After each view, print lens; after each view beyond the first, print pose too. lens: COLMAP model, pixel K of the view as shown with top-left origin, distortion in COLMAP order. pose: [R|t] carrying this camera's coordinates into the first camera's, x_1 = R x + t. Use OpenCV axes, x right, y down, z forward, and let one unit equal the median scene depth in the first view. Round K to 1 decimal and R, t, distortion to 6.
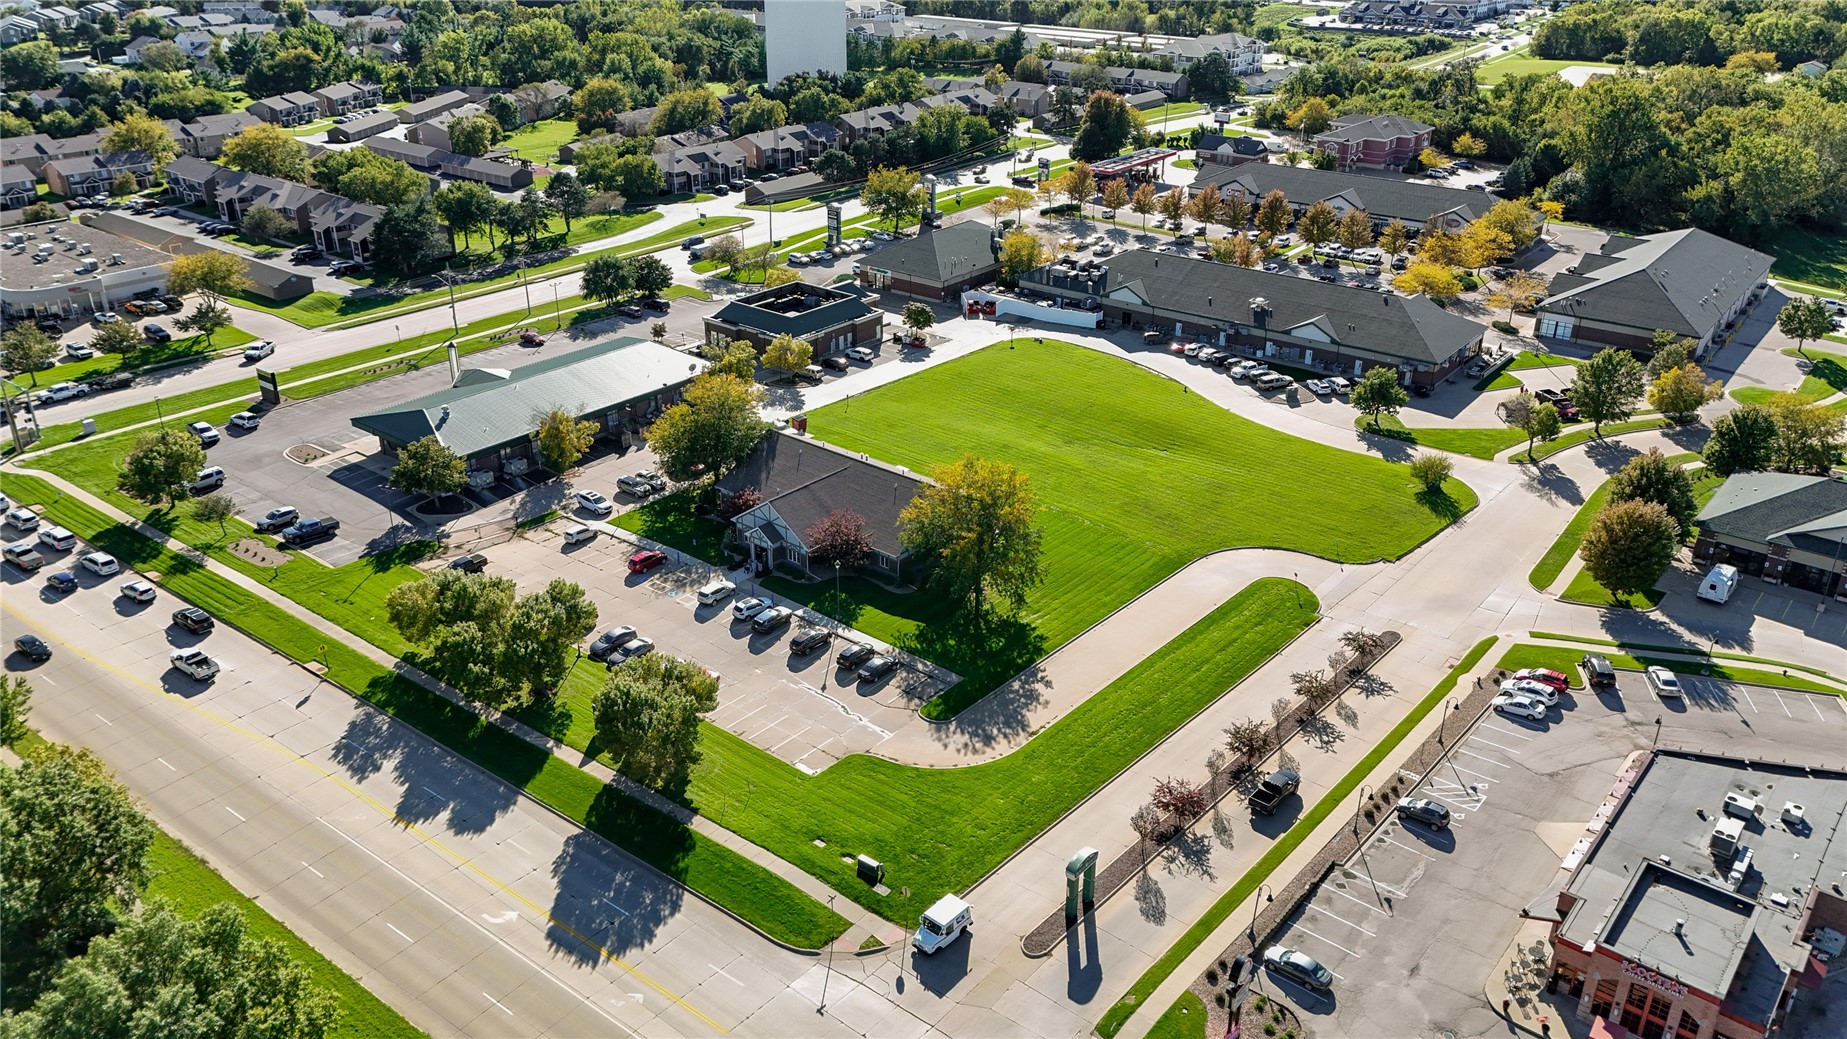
lens RADIAL K [[1355.0, 0, 919.7], [0, 1355.0, 552.1], [0, 0, 1]] dist [0.049726, -0.044931]
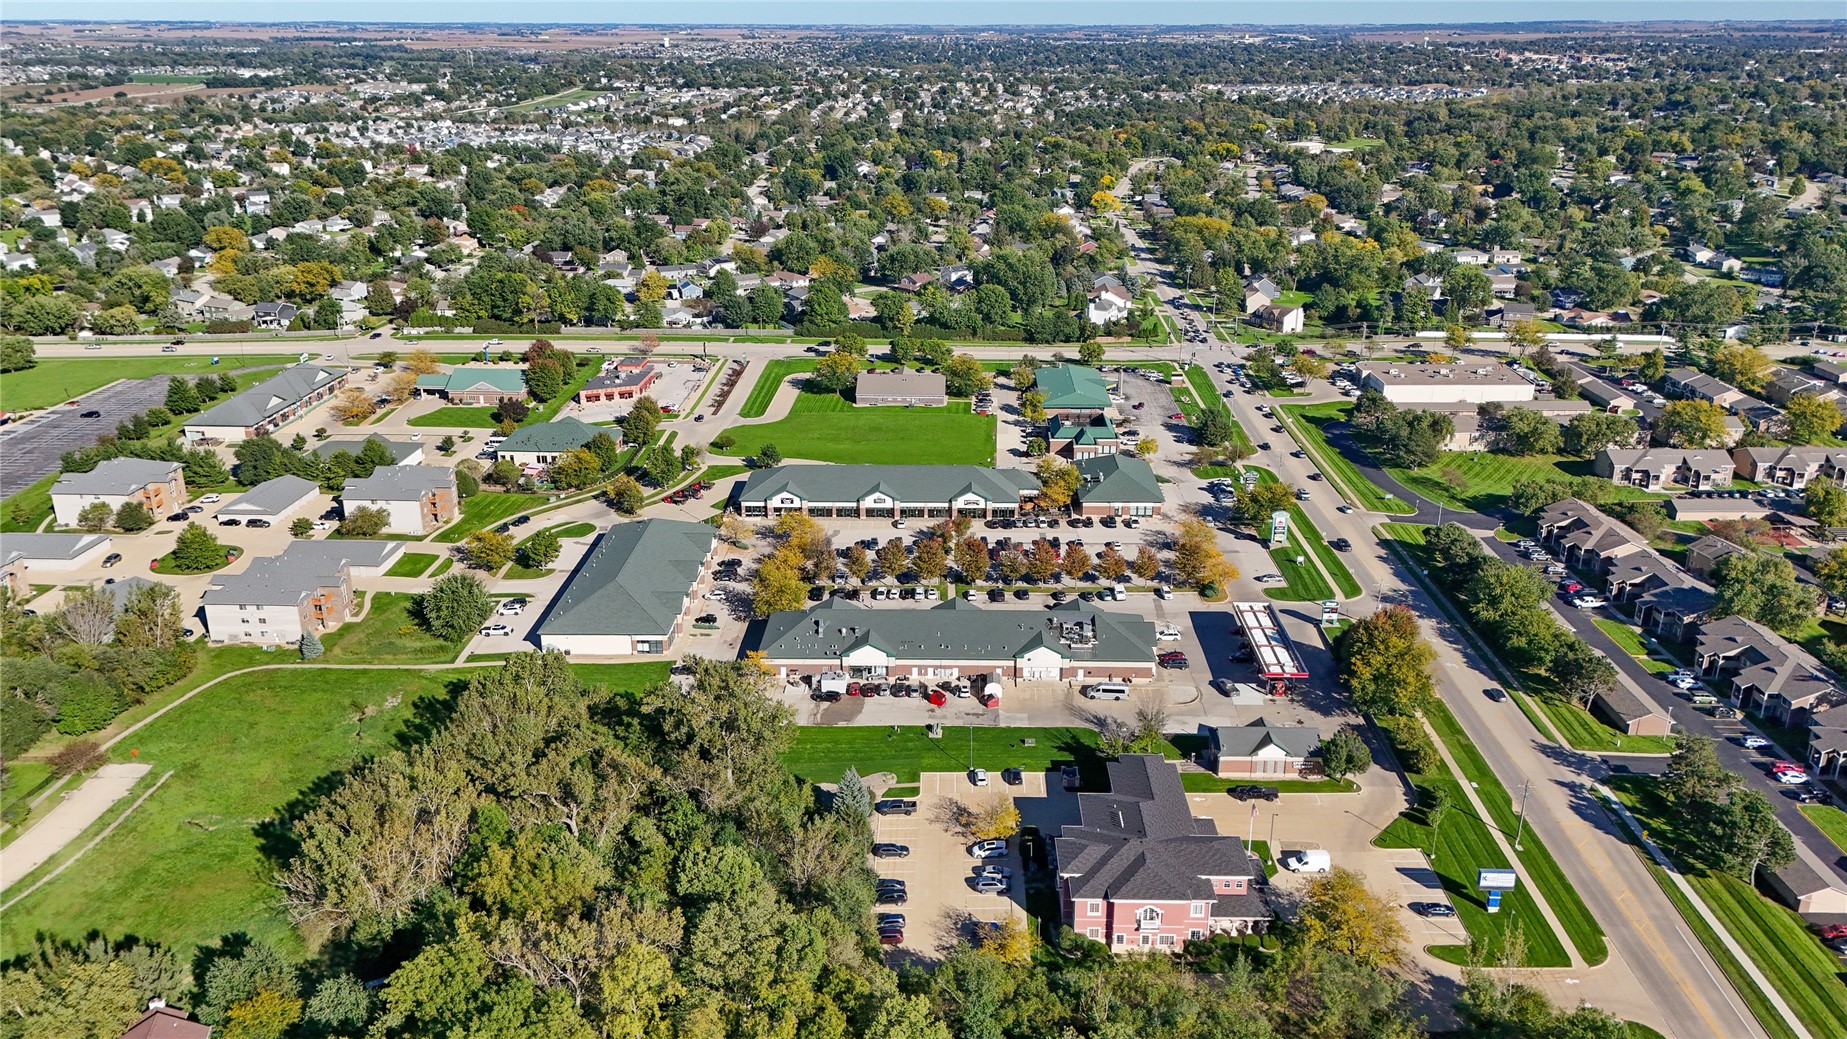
lens RADIAL K [[1388.9, 0, 927.4], [0, 1388.9, 518.2], [0, 0, 1]] dist [0.059910, -0.049862]
pose [[-0.795601, 0.195779, -0.573314, 1.281439], [-0.280130, 0.720210, 0.634685, -1.342040], [0.537165, 0.665558, -0.518157, 2.155110]]
